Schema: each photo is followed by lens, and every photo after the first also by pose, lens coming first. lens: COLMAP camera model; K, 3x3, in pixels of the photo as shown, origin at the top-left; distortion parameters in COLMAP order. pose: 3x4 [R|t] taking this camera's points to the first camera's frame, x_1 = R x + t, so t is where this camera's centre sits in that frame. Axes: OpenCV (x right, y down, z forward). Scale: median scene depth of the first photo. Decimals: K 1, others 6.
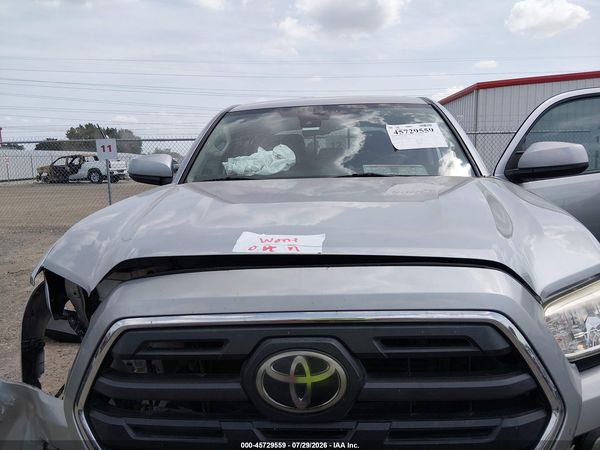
lens RADIAL K [[461.1, 0, 314.4], [0, 461.1, 225.2], [0, 0, 1]] dist [0.002472, 0.003705]
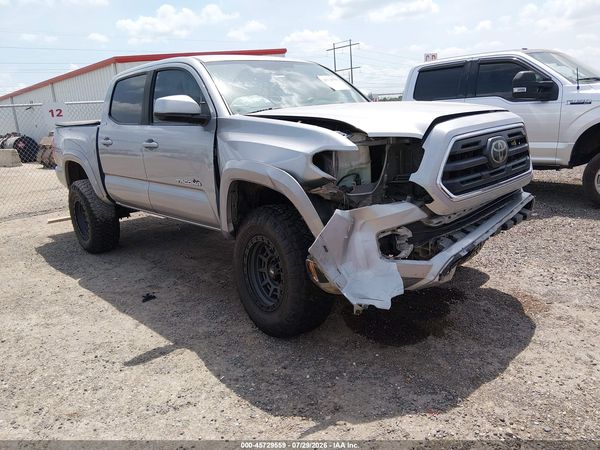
lens RADIAL K [[475.5, 0, 300.0], [0, 475.5, 225.0], [0, 0, 1]] dist [-0.000485, -0.014272]
pose [[0.687945, -0.201076, 0.697352, -1.166344], [0.176841, 0.978336, 0.107640, 0.099425], [-0.703888, 0.049270, 0.708600, -0.065476]]
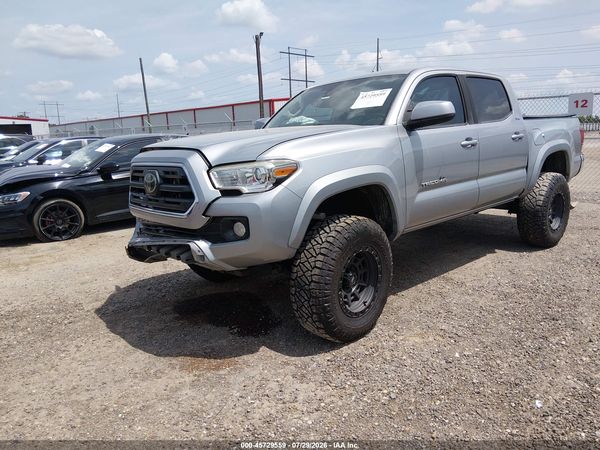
lens RADIAL K [[475.5, 0, 300.0], [0, 475.5, 225.0], [0, 0, 1]] dist [-0.000485, -0.014272]
pose [[0.703704, 0.135706, -0.697413, 1.239241], [-0.094004, 0.990743, 0.097931, 0.080989], [0.704247, -0.003355, 0.709947, -0.260067]]
